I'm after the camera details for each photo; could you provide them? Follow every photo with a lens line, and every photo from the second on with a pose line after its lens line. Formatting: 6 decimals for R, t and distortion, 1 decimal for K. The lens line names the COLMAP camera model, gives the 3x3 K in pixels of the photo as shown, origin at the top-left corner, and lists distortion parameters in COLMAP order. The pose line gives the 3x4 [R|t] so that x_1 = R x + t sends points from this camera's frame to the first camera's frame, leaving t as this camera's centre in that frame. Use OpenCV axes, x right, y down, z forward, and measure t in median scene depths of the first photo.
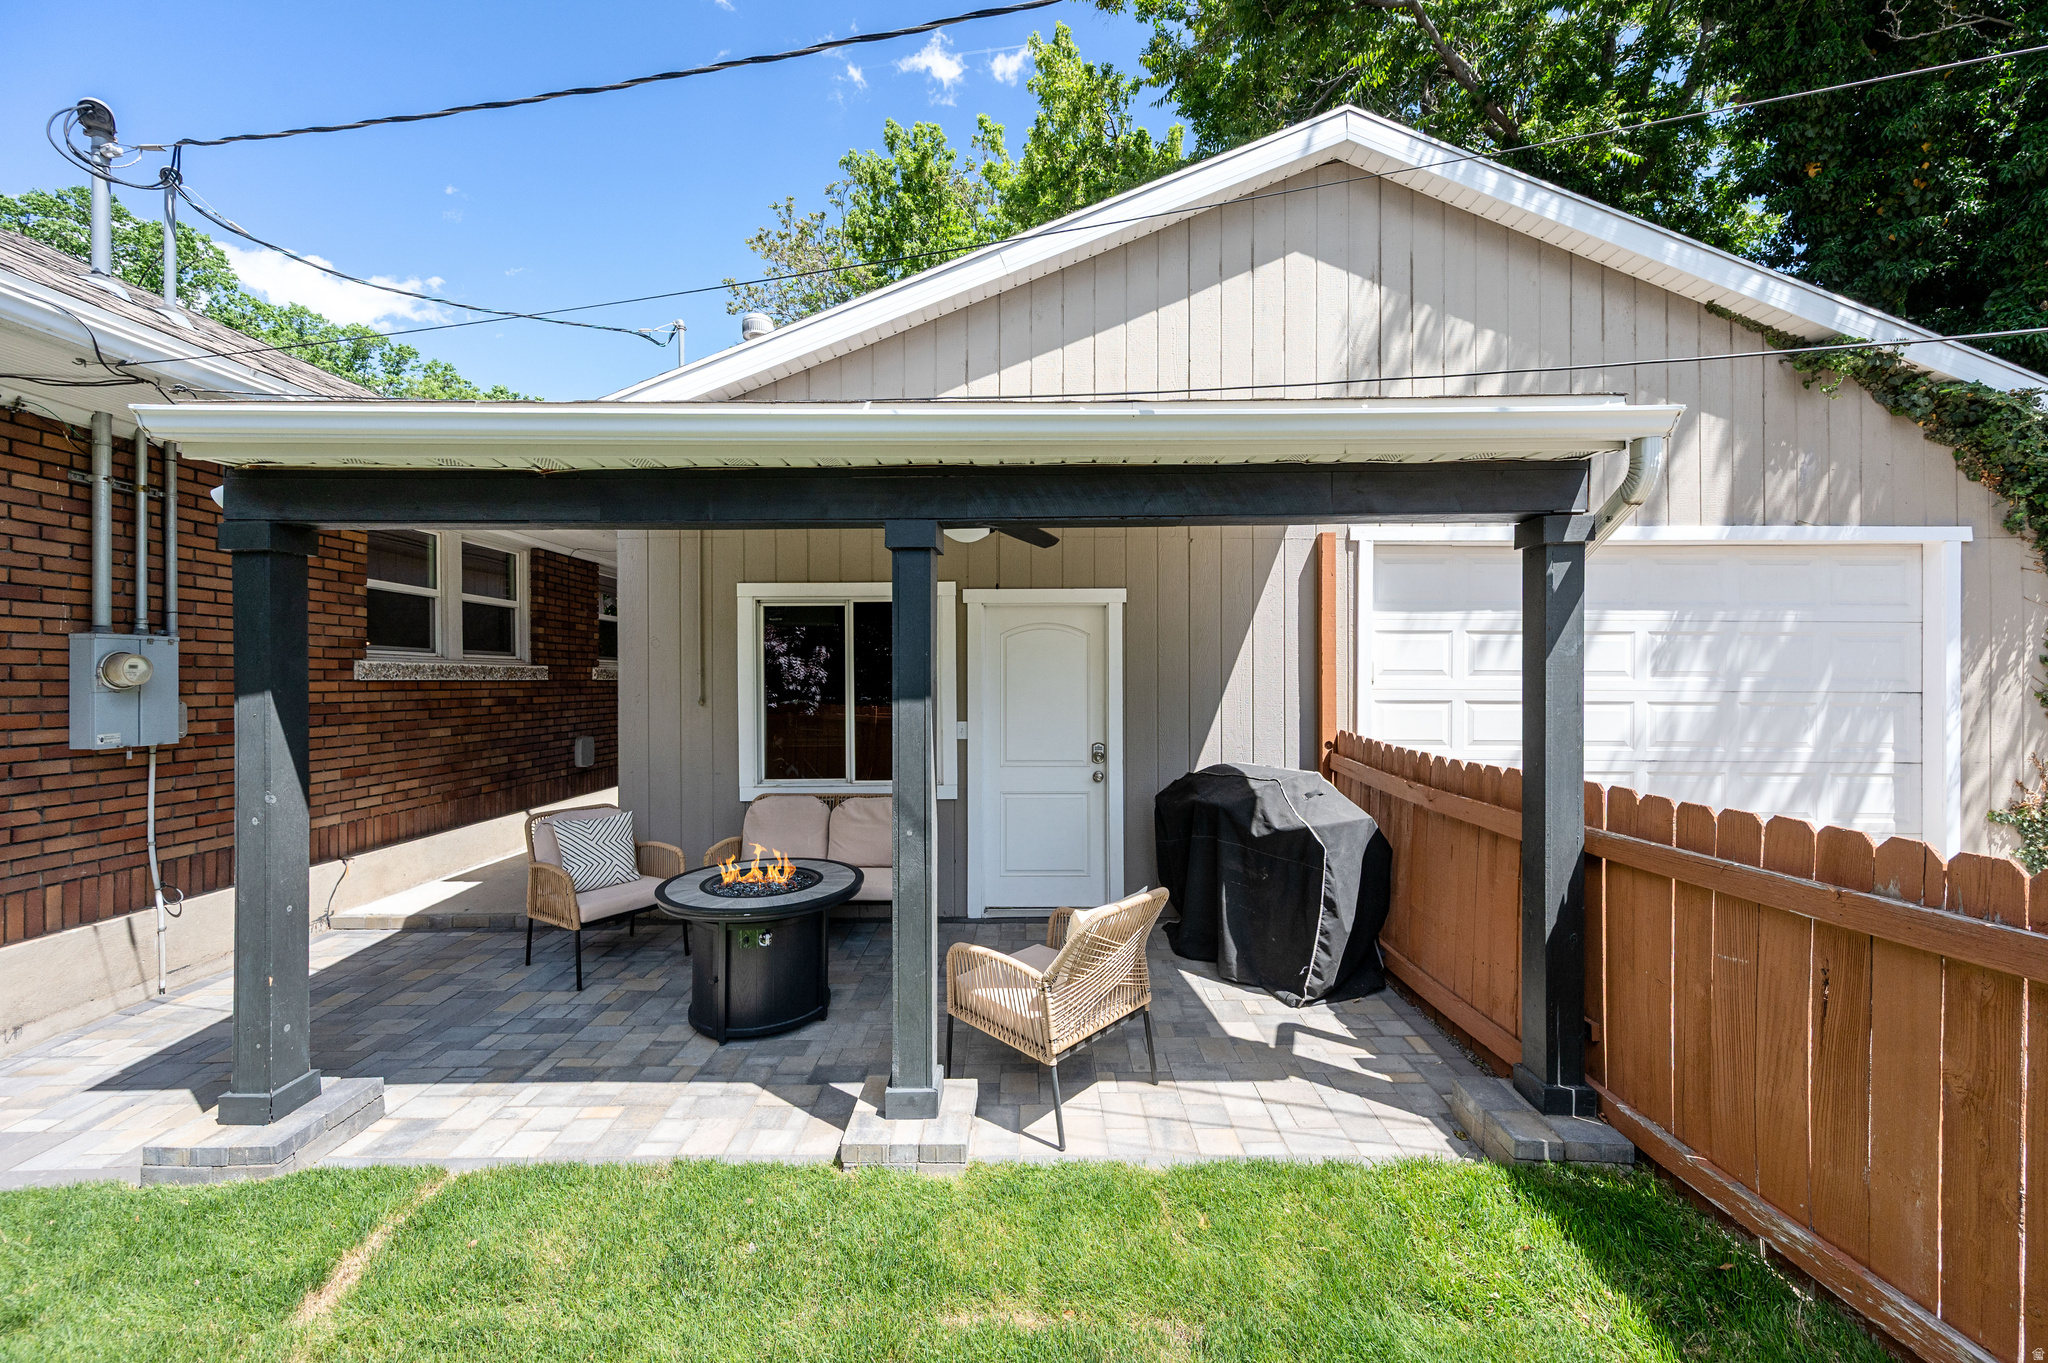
lens RADIAL K [[818.5, 0, 1024.0], [0, 818.5, 681.5], [0, 0, 1]] dist [0.000735, 0.000122]
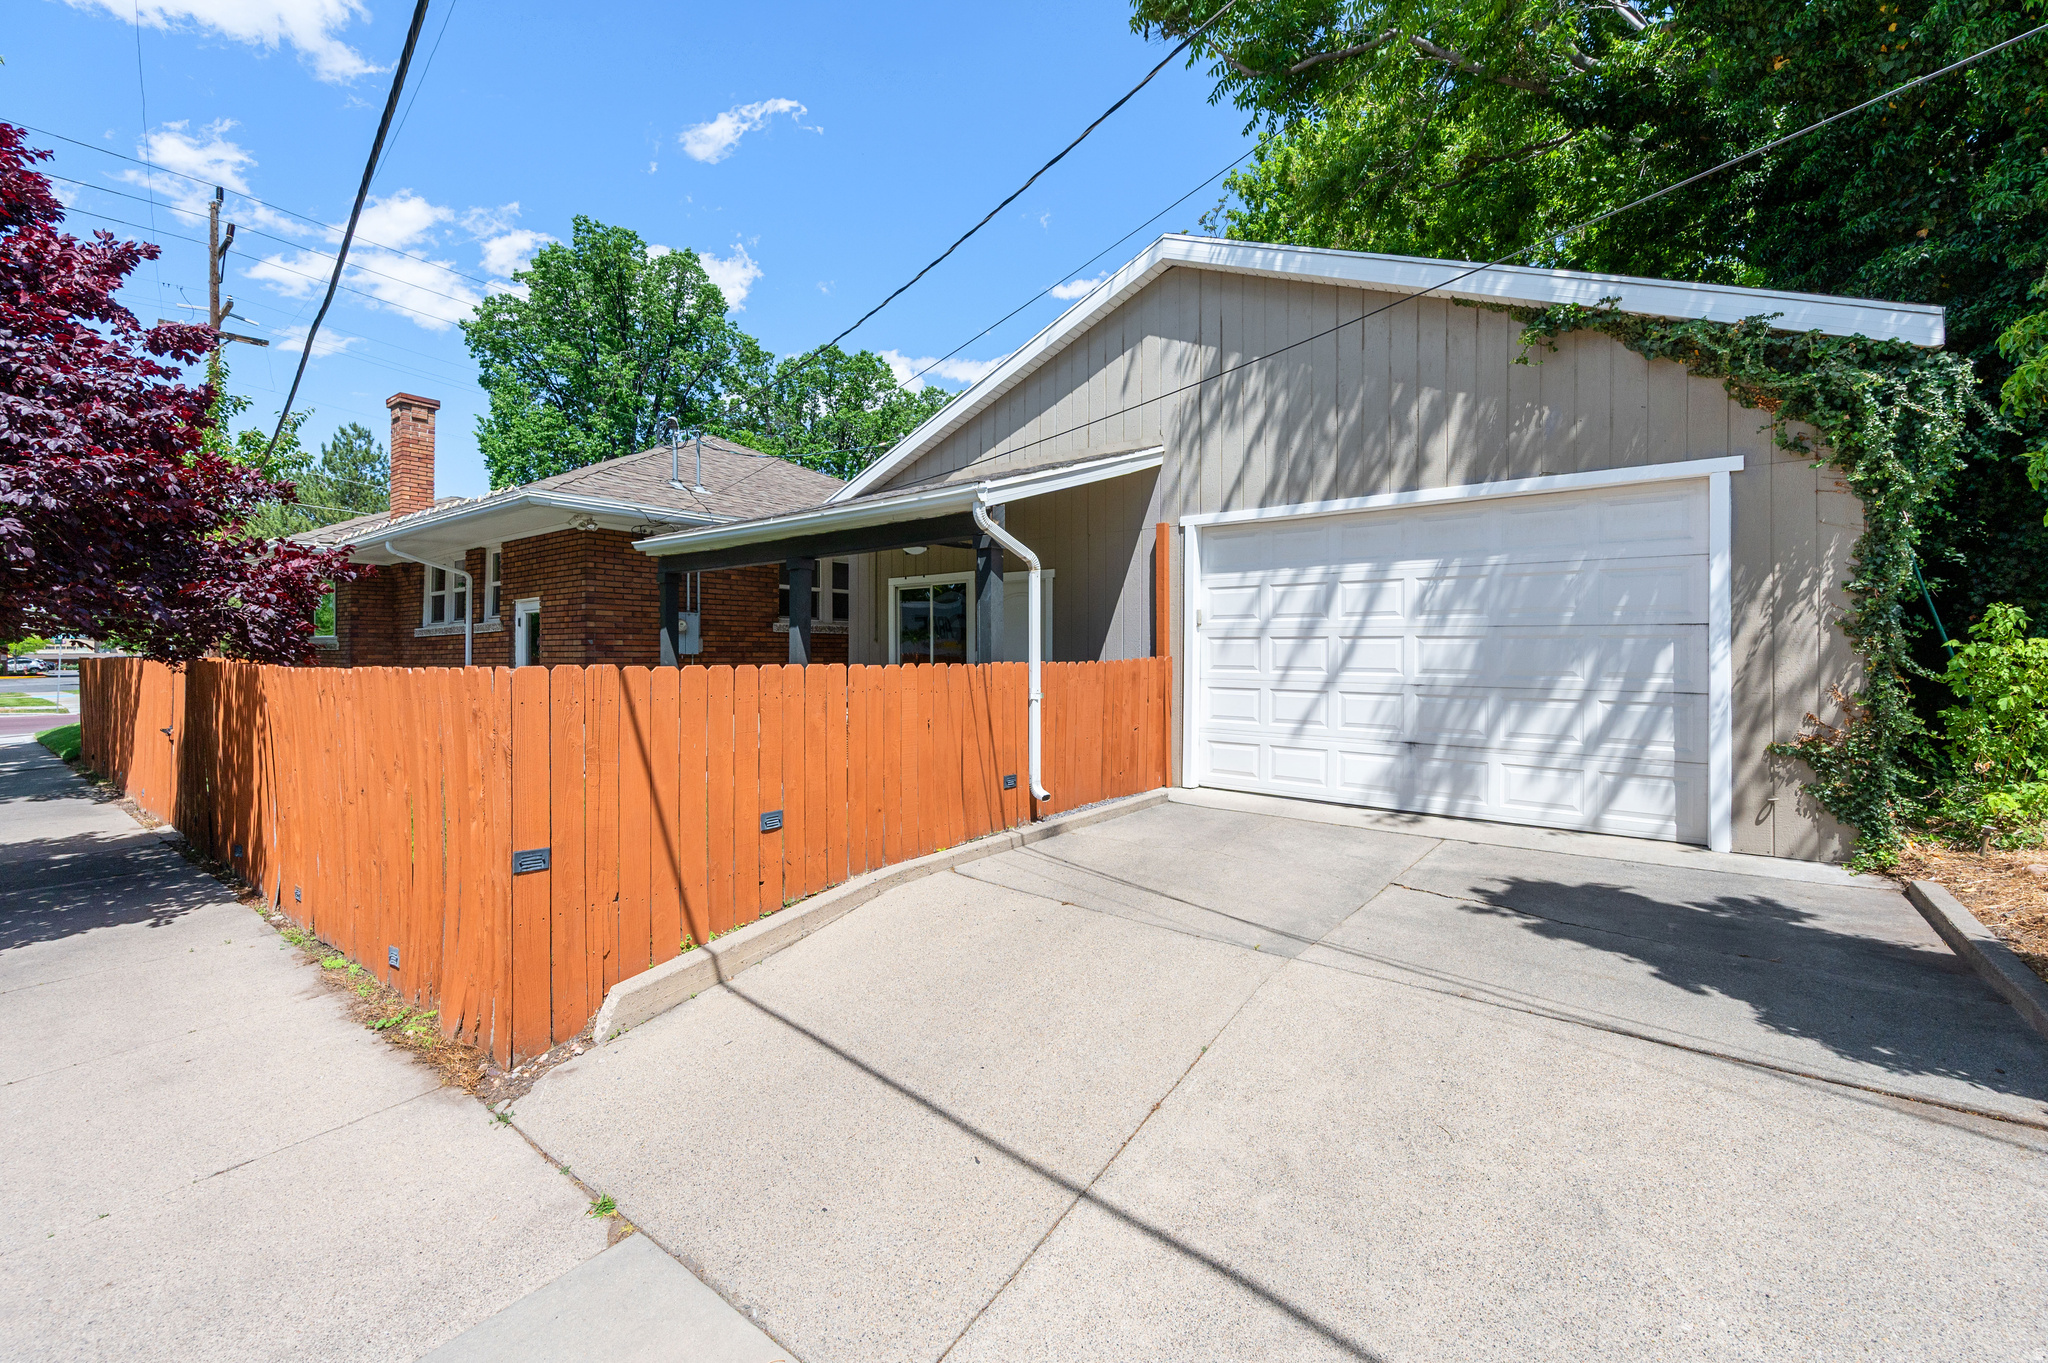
lens RADIAL K [[818.5, 0, 1024.0], [0, 818.5, 681.5], [0, 0, 1]] dist [0.000735, 0.000122]
pose [[0.789562, 0.023301, -0.613229, 1.074609], [-0.002768, 0.999404, 0.034411, 0.054387], [0.613665, -0.025472, 0.789156, -0.329693]]
